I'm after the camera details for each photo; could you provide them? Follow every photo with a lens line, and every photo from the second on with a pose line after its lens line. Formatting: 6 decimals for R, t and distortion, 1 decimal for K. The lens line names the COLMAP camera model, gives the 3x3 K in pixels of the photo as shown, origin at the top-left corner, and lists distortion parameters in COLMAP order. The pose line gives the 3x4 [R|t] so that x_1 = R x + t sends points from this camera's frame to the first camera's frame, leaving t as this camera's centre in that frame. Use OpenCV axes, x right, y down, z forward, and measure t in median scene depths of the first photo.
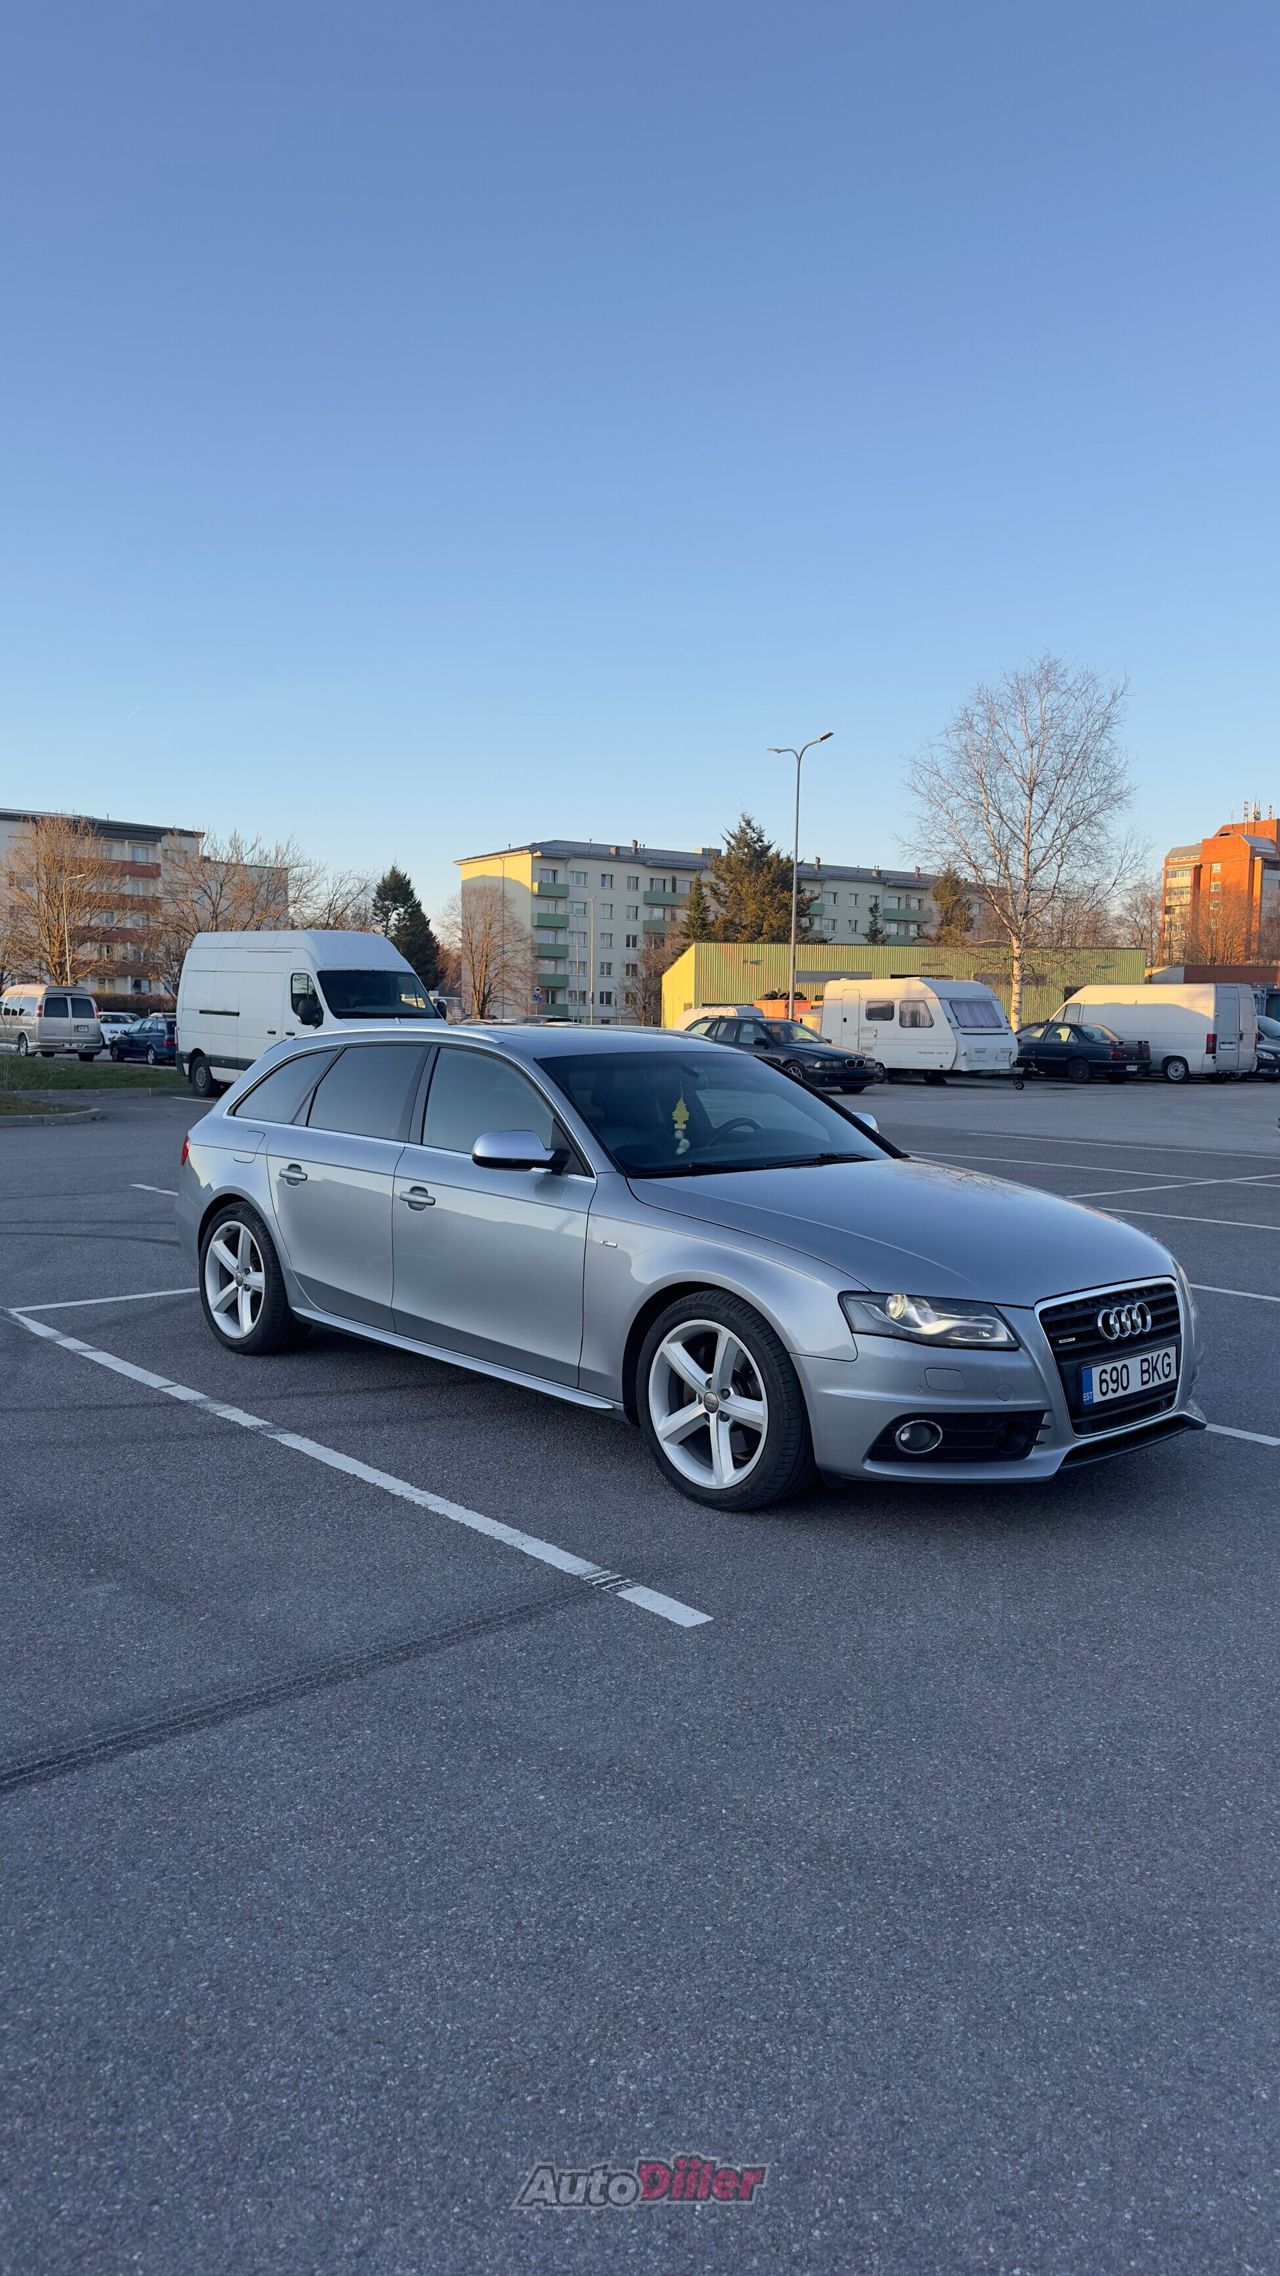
lens RADIAL K [[1543.1, 0, 632.2], [0, 1543.1, 1137.4], [0, 0, 1]] dist [0.042261, -0.000716]
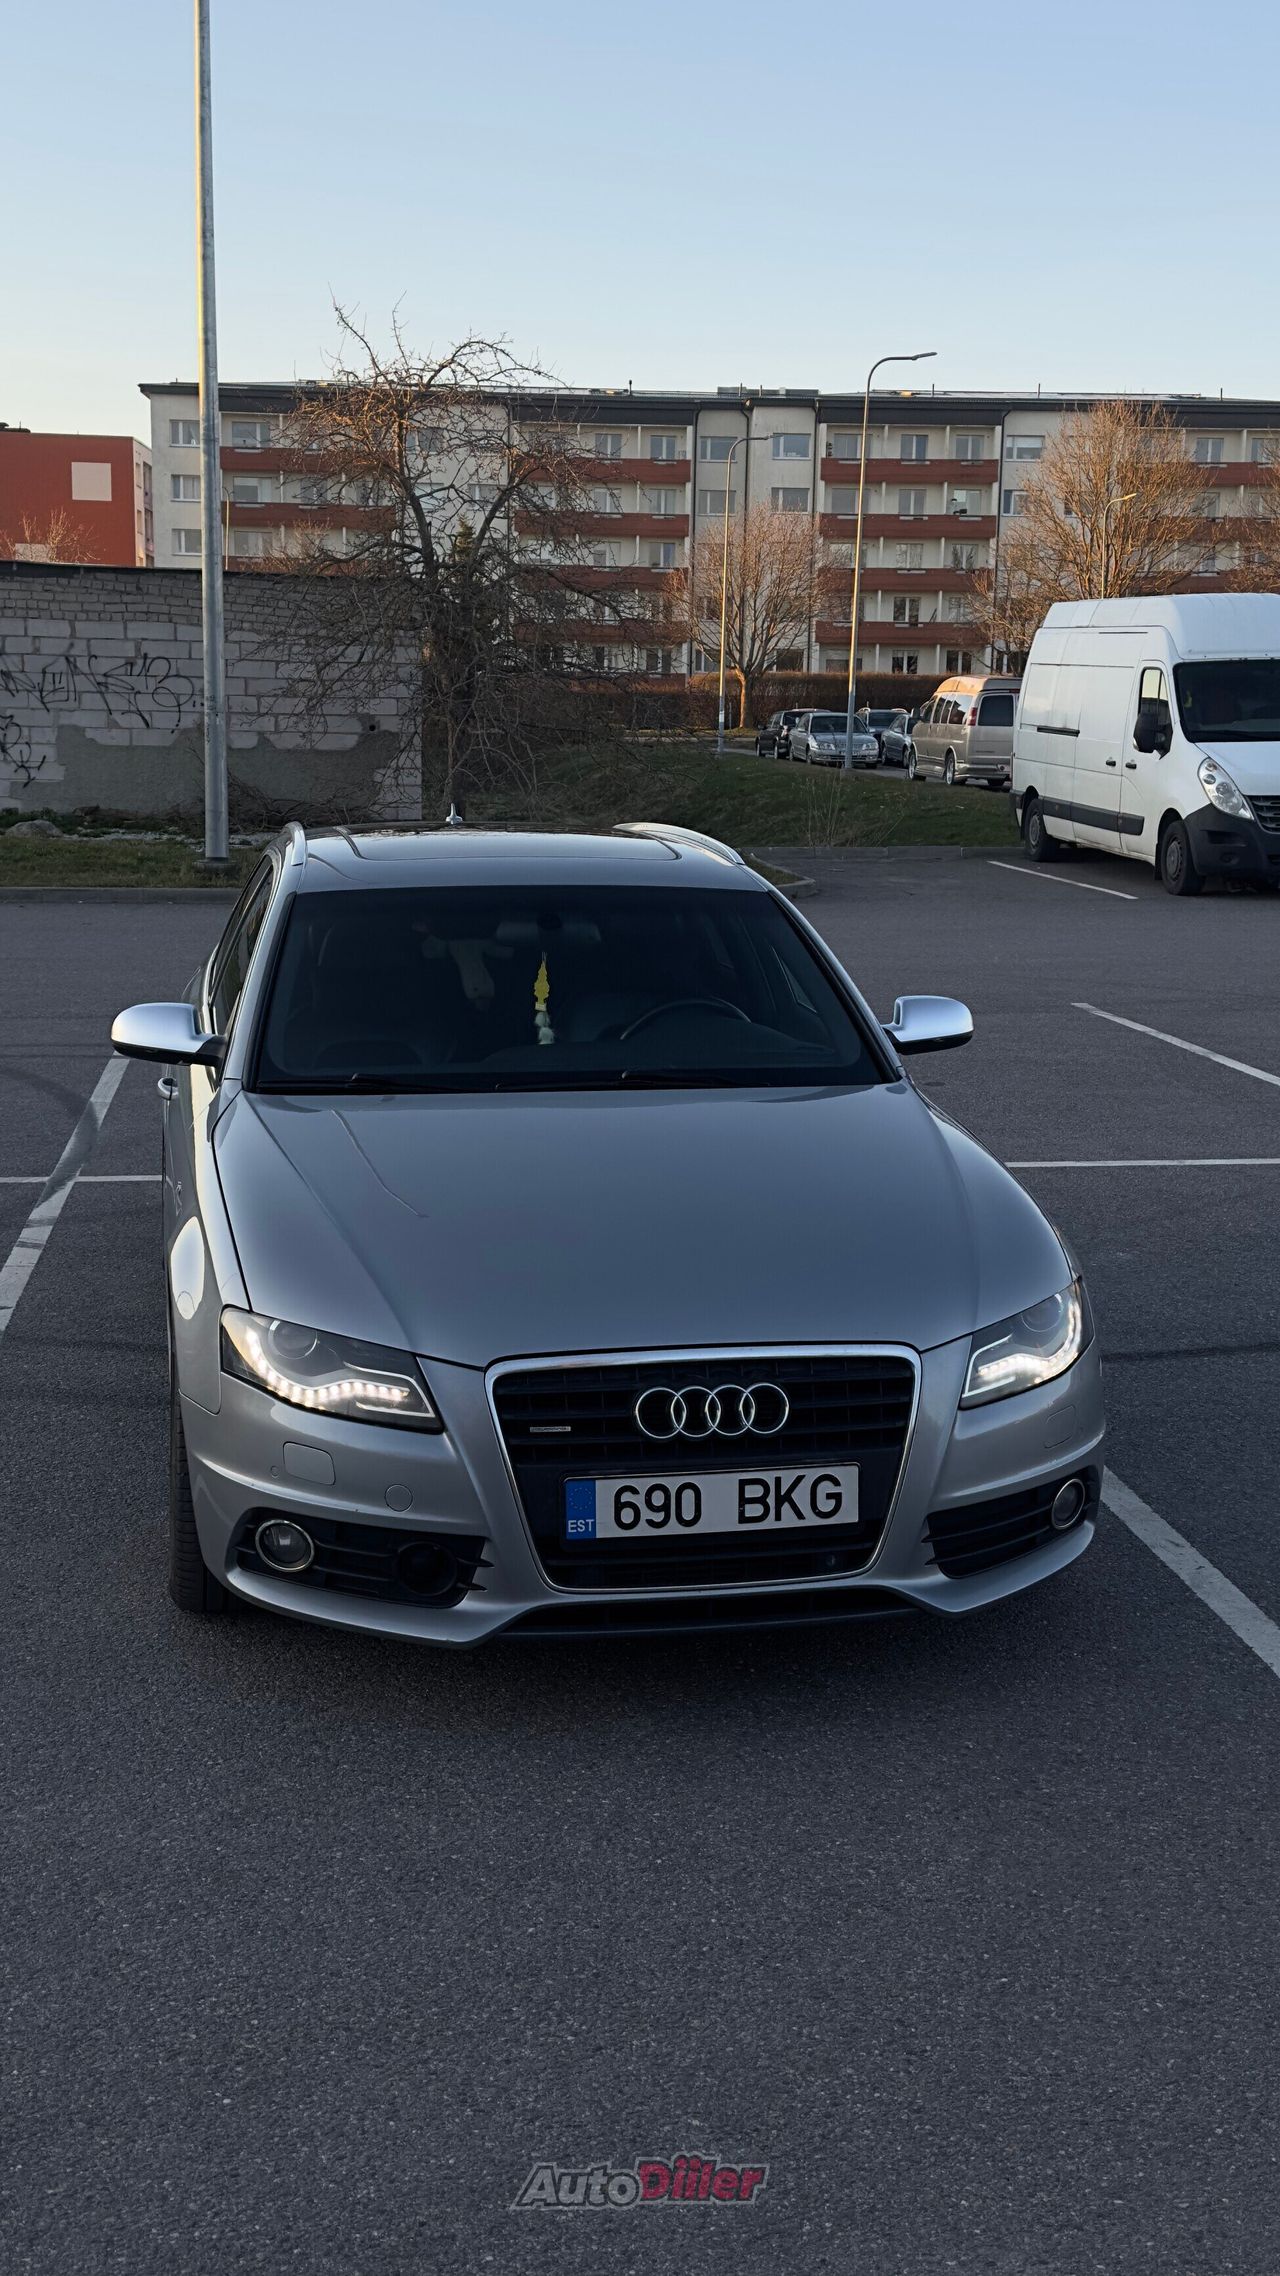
lens RADIAL K [[2426.3, 0, 646.8], [0, 2426.3, 1152.4], [0, 0, 1]] dist [0.070595, 0.000000]
pose [[0.851202, 0.086942, -0.517587, 0.587190], [-0.034030, 0.993251, 0.110878, -0.059465], [0.523734, -0.076766, 0.848416, 0.174888]]
